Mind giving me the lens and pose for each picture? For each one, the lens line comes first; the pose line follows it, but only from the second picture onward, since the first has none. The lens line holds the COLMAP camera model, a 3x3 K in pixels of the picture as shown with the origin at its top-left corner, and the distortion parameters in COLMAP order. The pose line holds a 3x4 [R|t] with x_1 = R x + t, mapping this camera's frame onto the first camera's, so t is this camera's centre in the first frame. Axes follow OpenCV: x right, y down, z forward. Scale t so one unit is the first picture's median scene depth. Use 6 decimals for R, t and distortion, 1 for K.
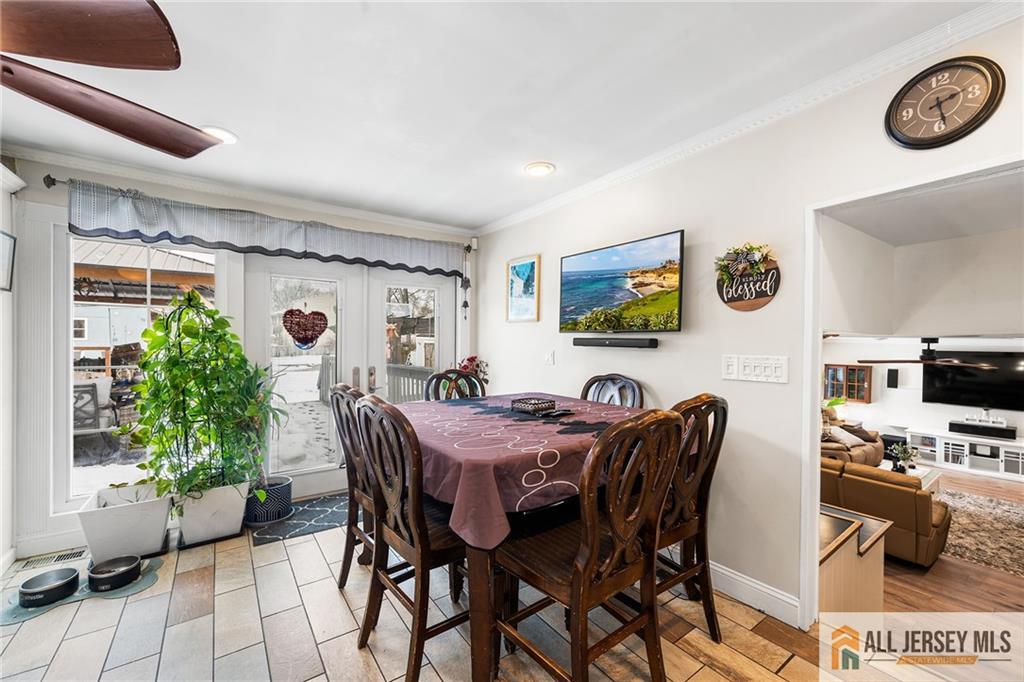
lens RADIAL K [[409.7, 0, 500.5], [0, 409.7, 344.0], [0, 0, 1]] dist [-0.001728, -0.000261]
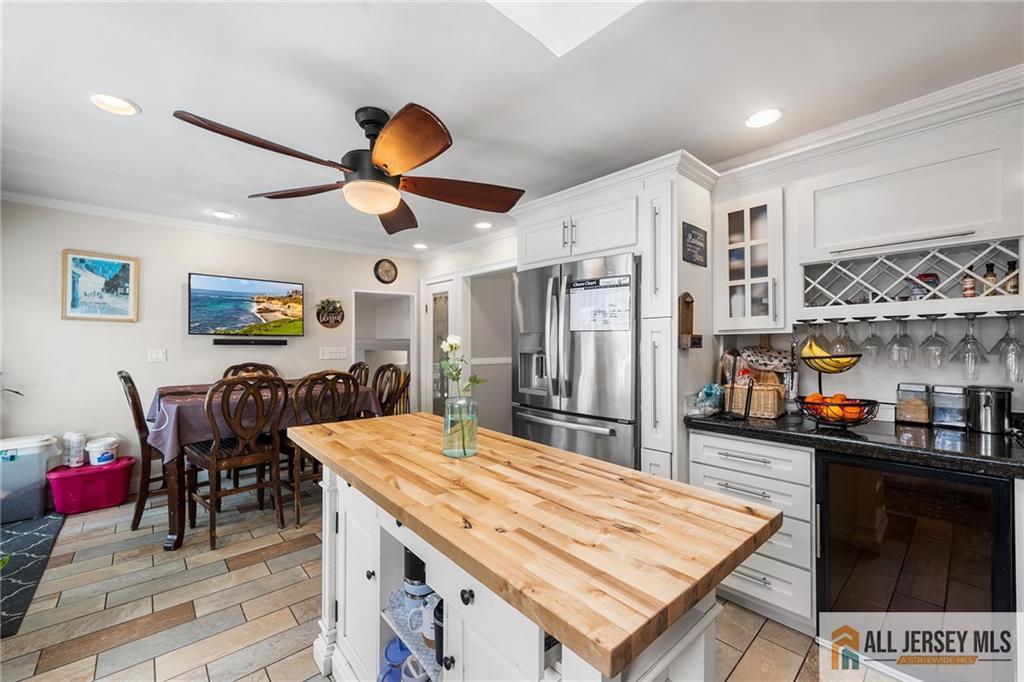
lens RADIAL K [[409.7, 0, 505.0], [0, 409.7, 342.3], [0, 0, 1]] dist [-0.001728, -0.000261]
pose [[-0.095347, 0.003821, 0.995437, -1.260856], [0.000767, 0.999993, -0.003765, -0.000285], [-0.995444, 0.000404, -0.095349, 0.192716]]
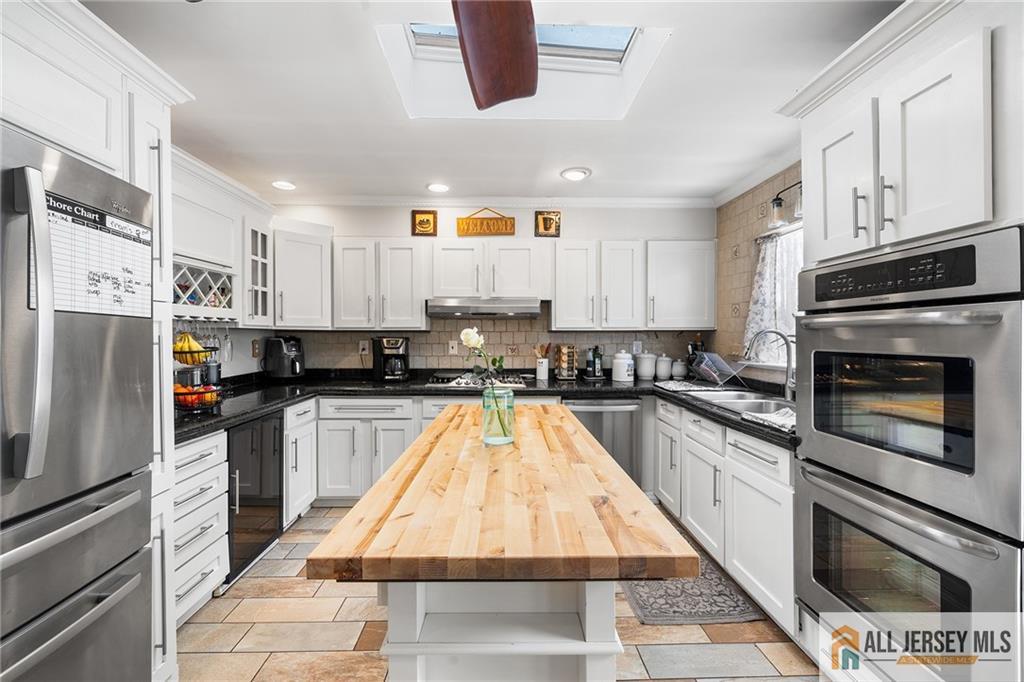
lens RADIAL K [[409.7, 0, 507.2], [0, 409.7, 339.0], [0, 0, 1]] dist [-0.001728, -0.000261]
pose [[-0.560016, 0.002643, -0.828478, -0.407863], [-0.002825, 0.999983, 0.005099, -0.004320], [0.828477, 0.005196, -0.559999, 0.482222]]
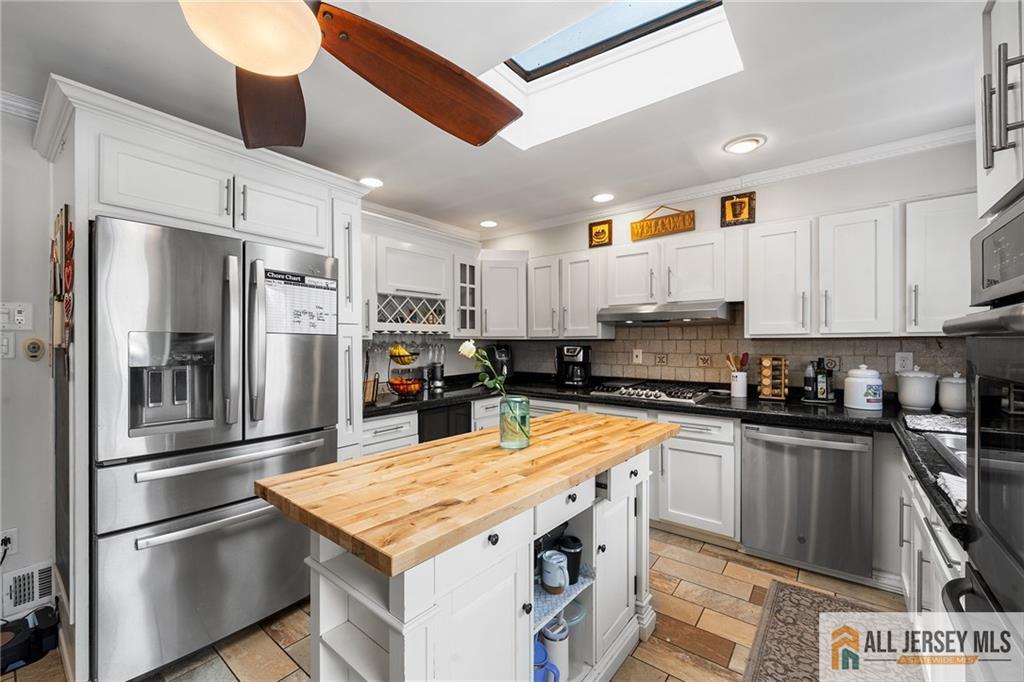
lens RADIAL K [[409.7, 0, 511.7], [0, 409.7, 343.5], [0, 0, 1]] dist [-0.001728, -0.000261]
pose [[-0.959174, -0.001632, -0.282814, -0.654897], [-0.002004, 0.999997, 0.001025, -0.009983], [0.282811, 0.001550, -0.959174, 0.696410]]
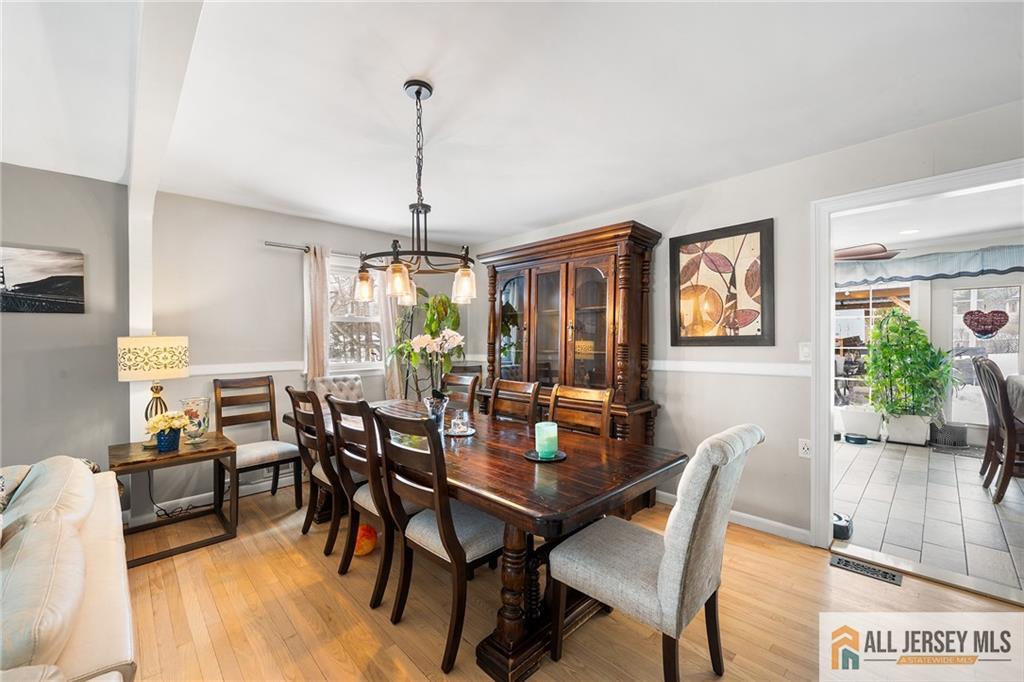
lens RADIAL K [[409.7, 0, 508.0], [0, 409.7, 348.0], [0, 0, 1]] dist [-0.001728, -0.000261]
pose [[0.135718, 0.014014, -0.990648, 0.766078], [0.010094, 0.999829, 0.015526, 0.007152], [0.990696, -0.012107, 0.135553, -0.896181]]
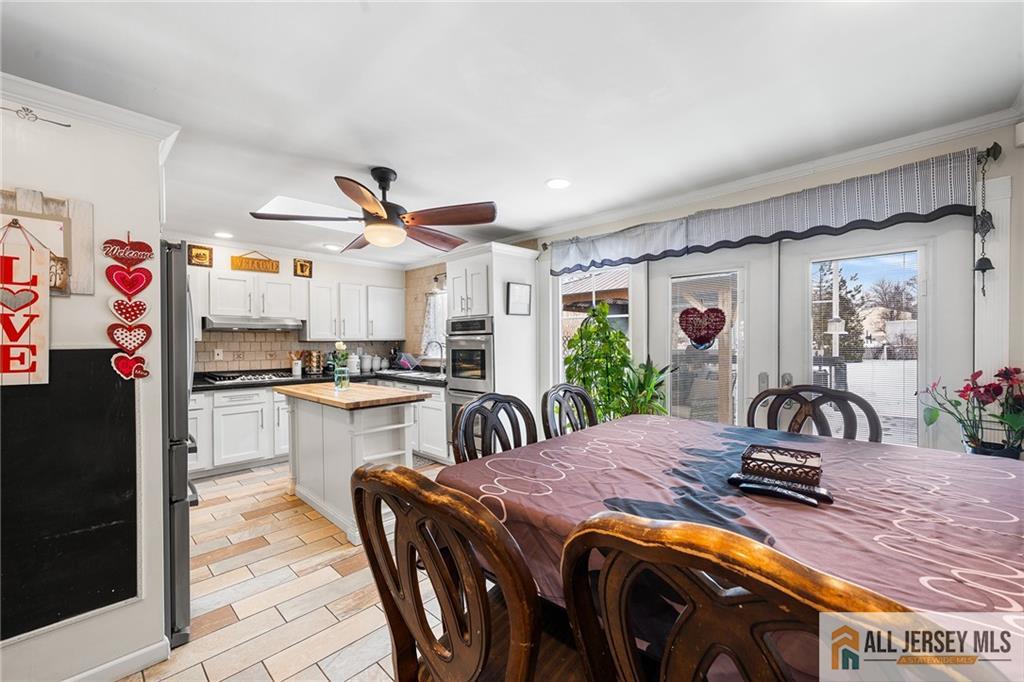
lens RADIAL K [[409.7, 0, 512.0], [0, 409.7, 345.0], [0, 0, 1]] dist [-0.001728, -0.000261]
pose [[0.196537, 0.000957, -0.980496, 0.405449], [0.007281, 0.999971, 0.002436, -0.003695], [0.980469, -0.007618, 0.196524, 0.440034]]
